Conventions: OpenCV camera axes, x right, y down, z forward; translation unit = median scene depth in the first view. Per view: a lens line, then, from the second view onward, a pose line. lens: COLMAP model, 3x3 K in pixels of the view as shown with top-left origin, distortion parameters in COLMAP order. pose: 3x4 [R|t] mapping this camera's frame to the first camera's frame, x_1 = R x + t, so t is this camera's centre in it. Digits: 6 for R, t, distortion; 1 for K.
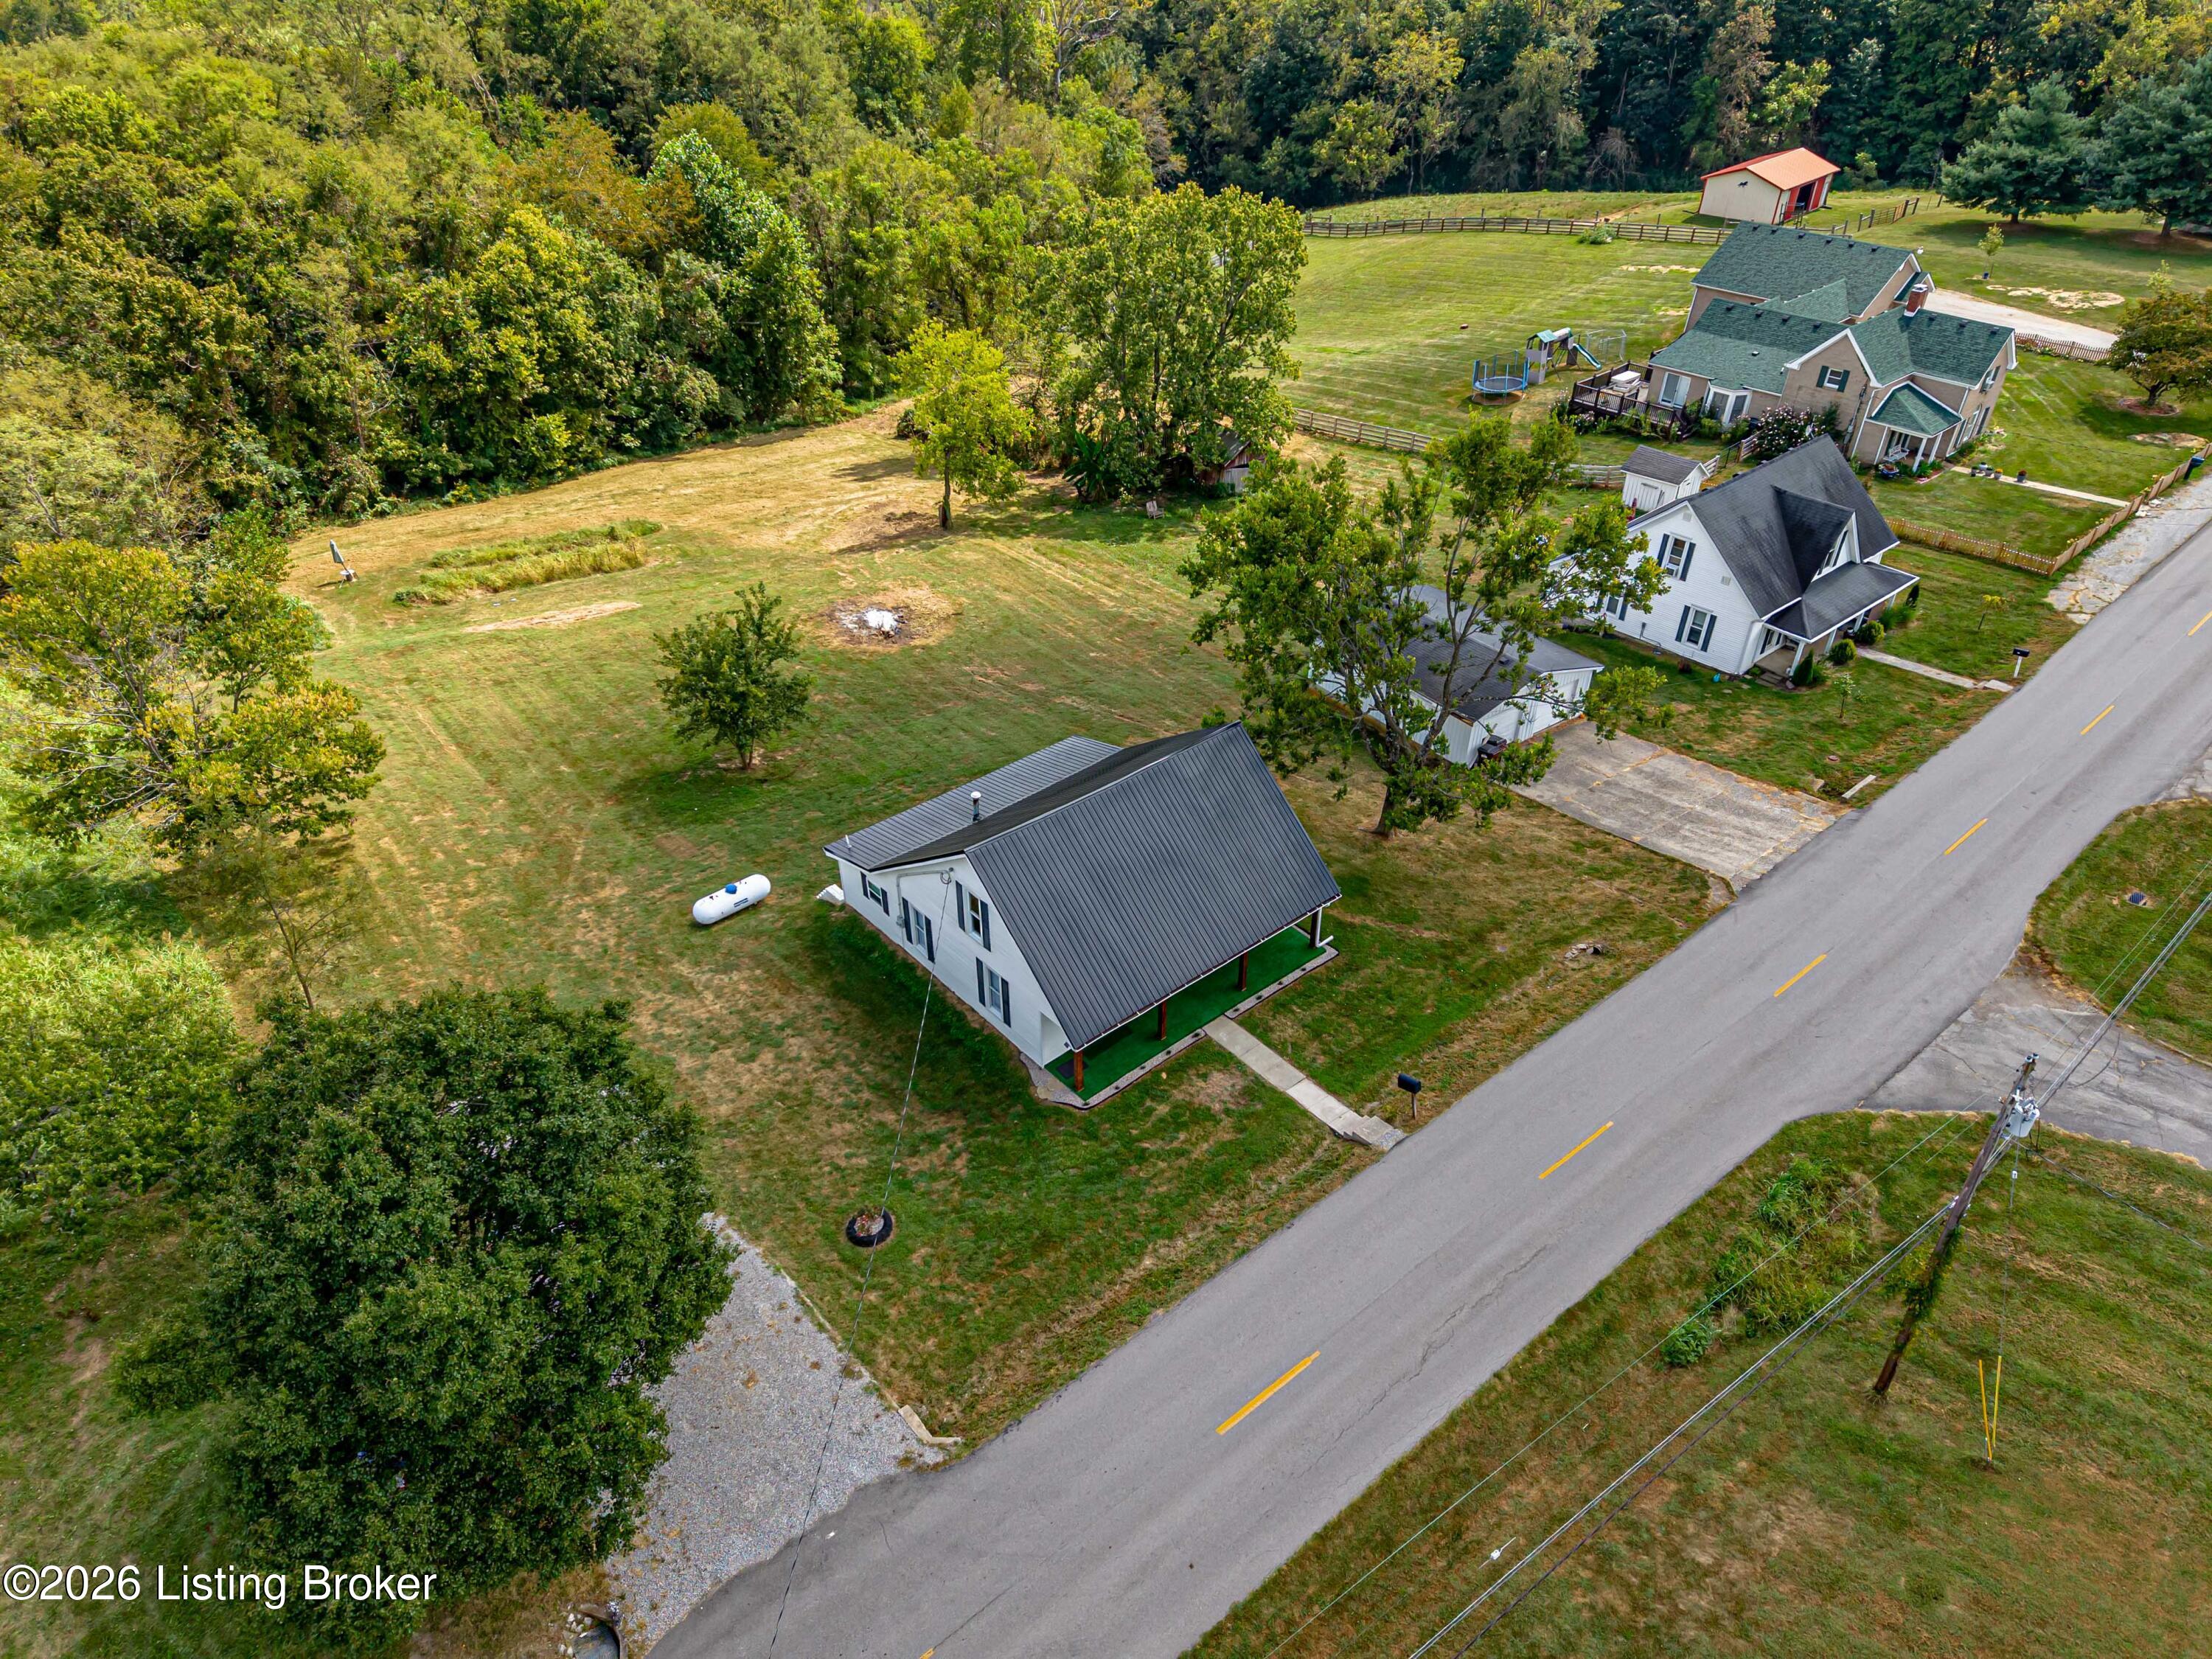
lens RADIAL K [[1415.9, 0, 1109.5], [0, 1415.9, 847.9], [0, 0, 1]] dist [0.202506, -0.179026]
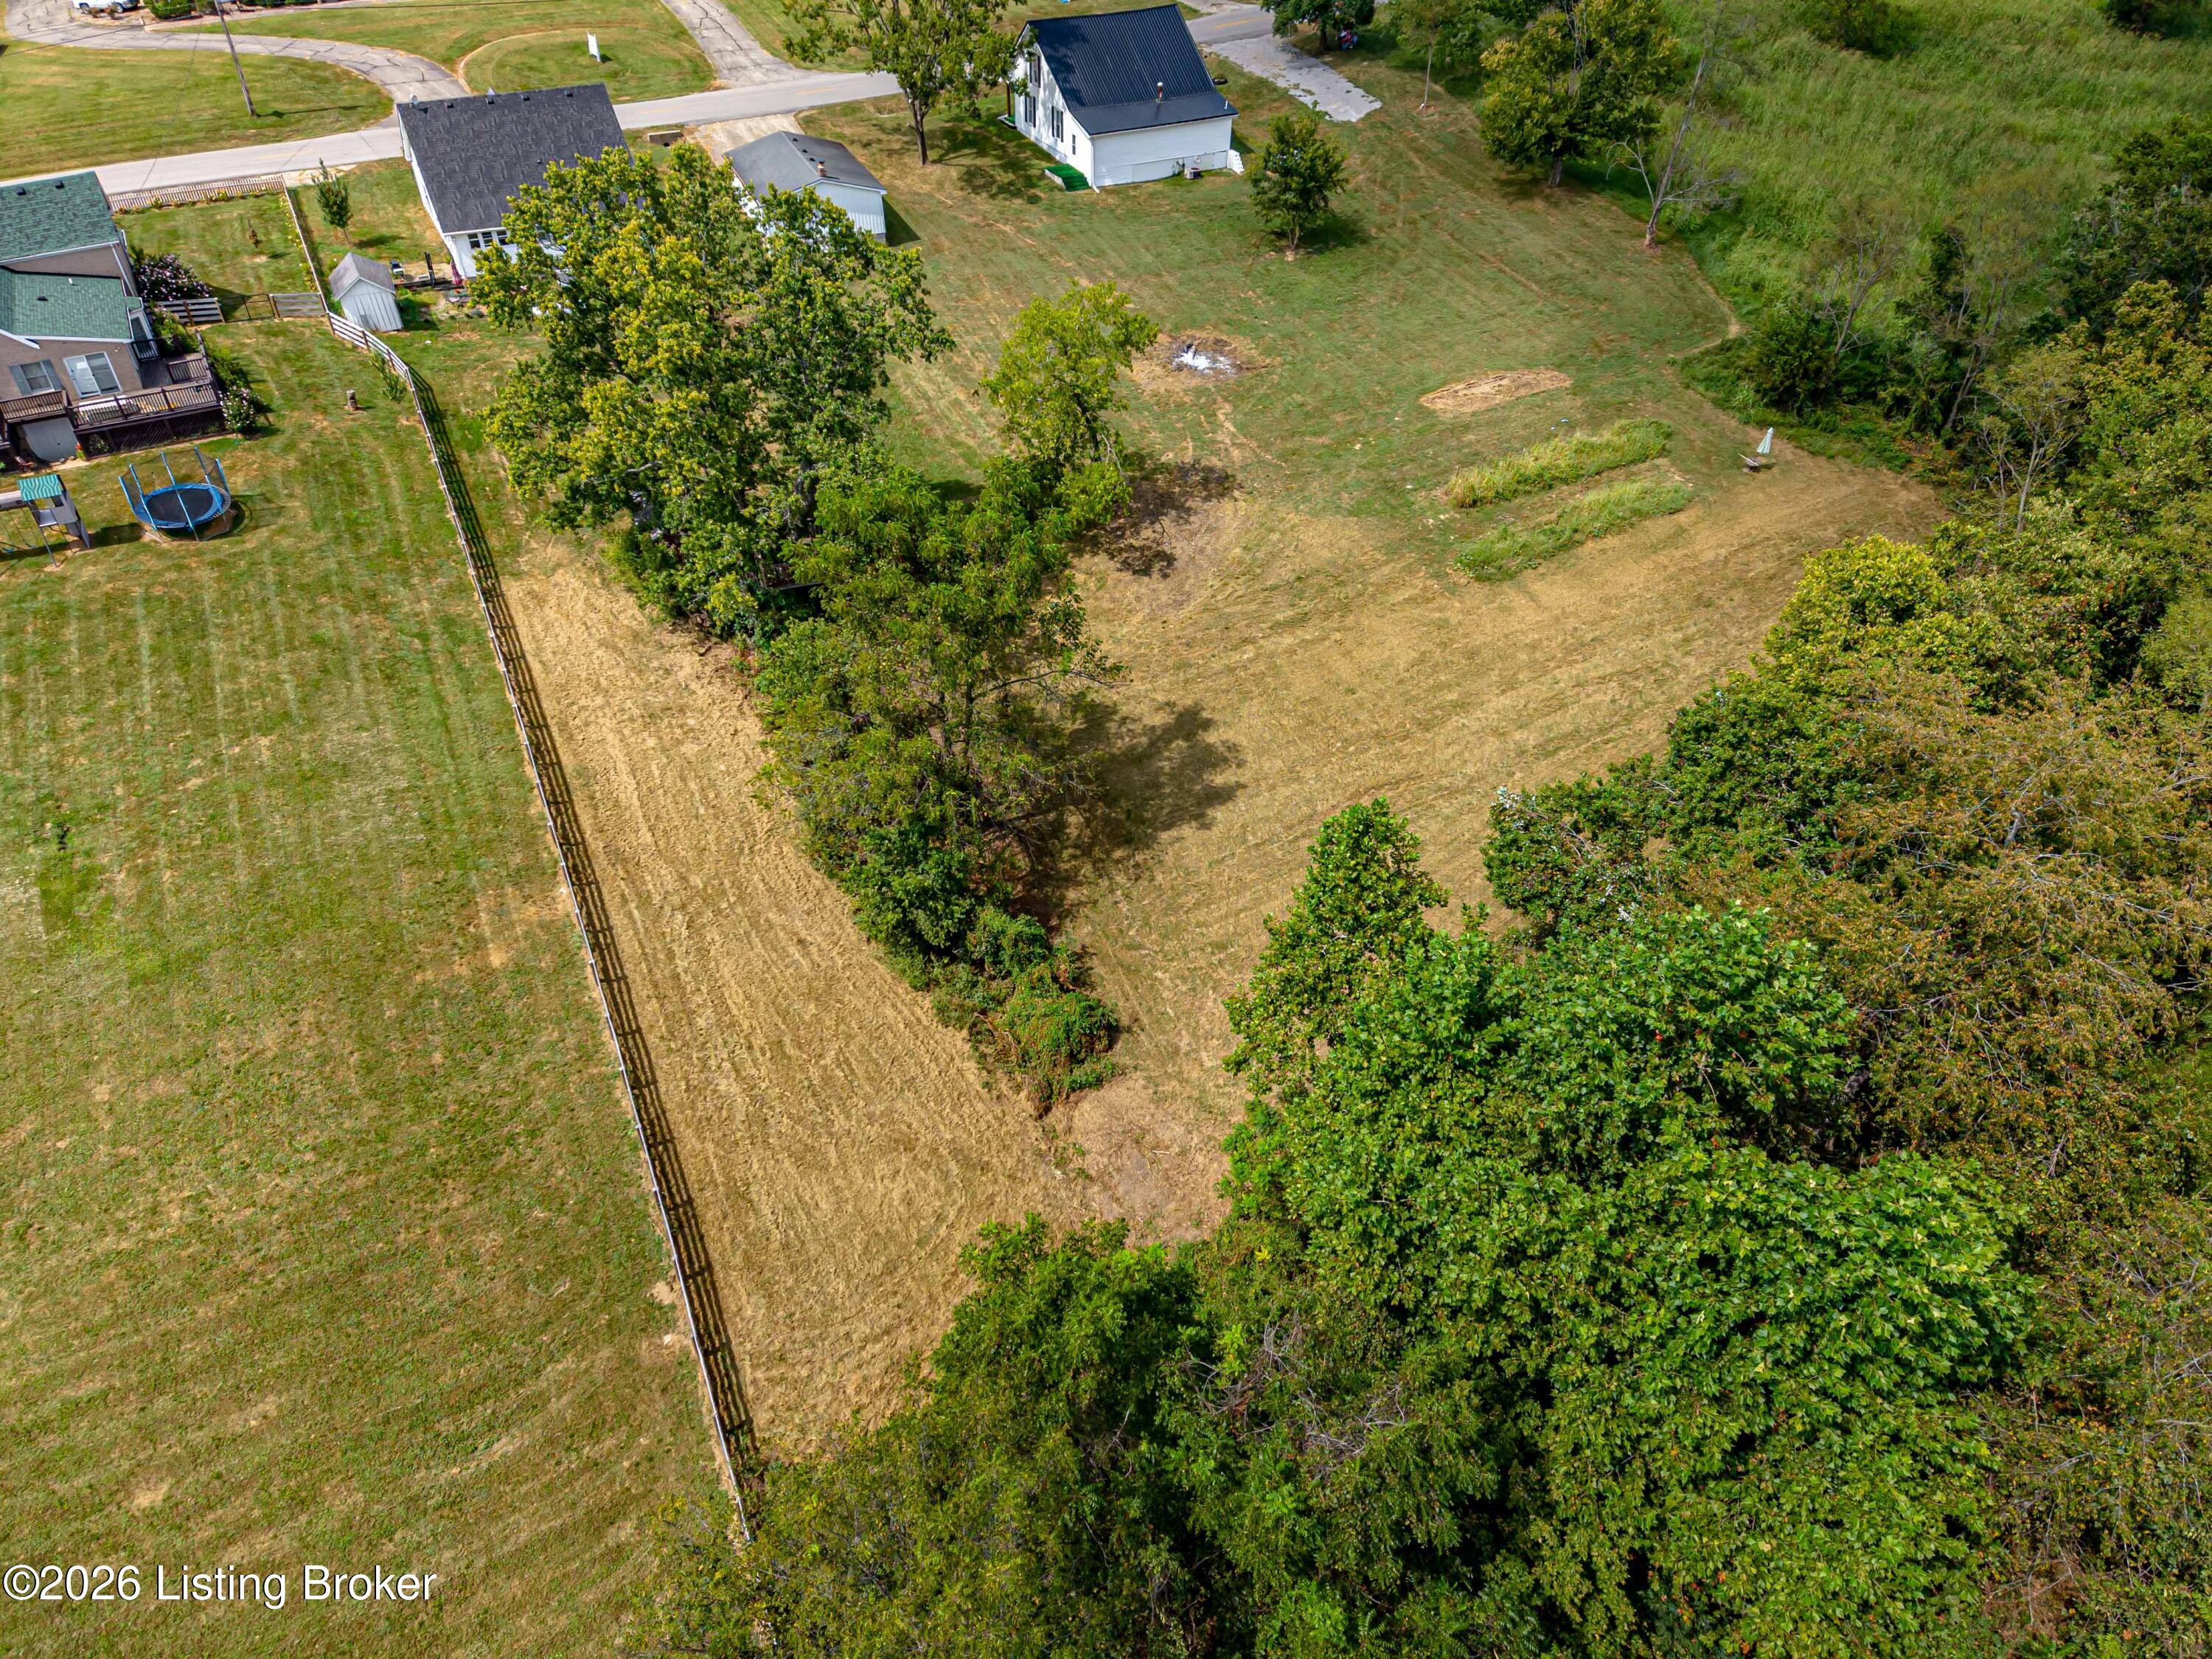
lens RADIAL K [[1415.9, 0, 1115.5], [0, 1415.9, 855.6], [0, 0, 1]] dist [0.202506, -0.179026]
pose [[-0.978002, -0.142885, 0.151974, -0.252484], [0.115305, 0.236830, 0.964685, -0.894842], [-0.173831, 0.960987, -0.215145, 1.267986]]
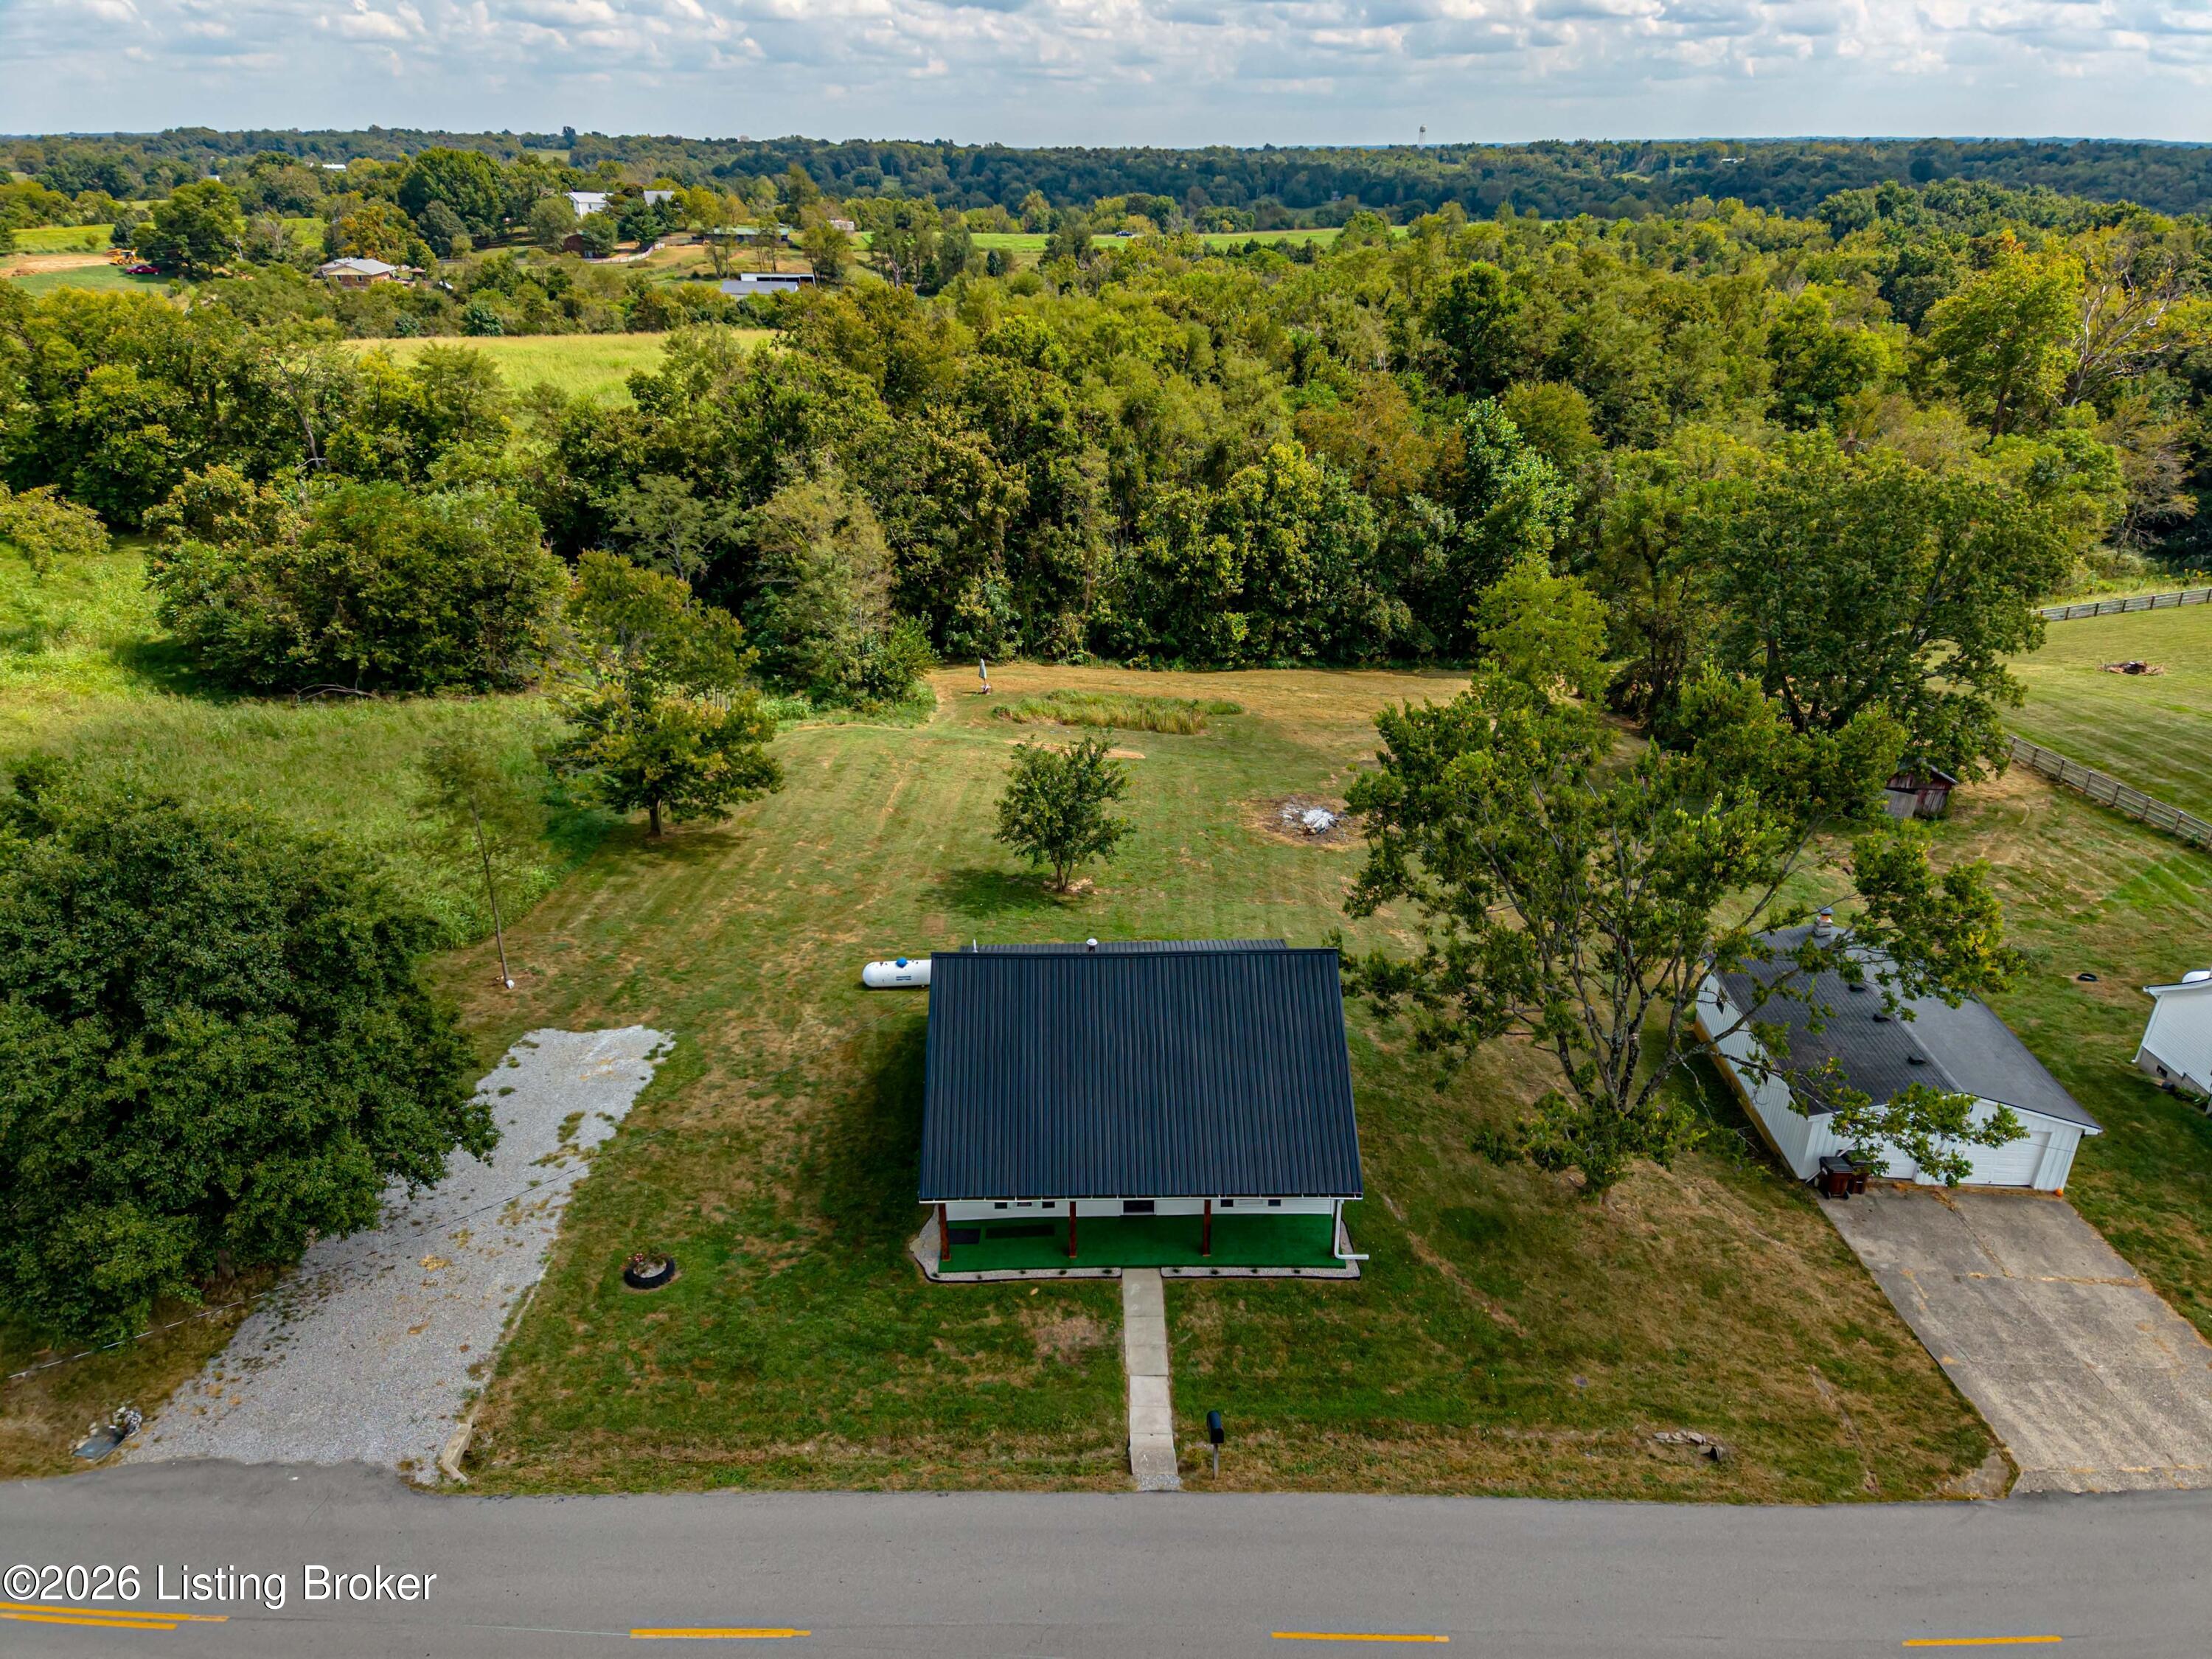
lens RADIAL K [[1415.9, 0, 1100.8], [0, 1415.9, 843.2], [0, 0, 1]] dist [0.202506, -0.179026]
pose [[0.771544, 0.265793, -0.577991, 0.225456], [-0.370060, 0.926522, -0.067916, -0.019940], [0.517470, 0.266292, 0.813212, 0.113787]]
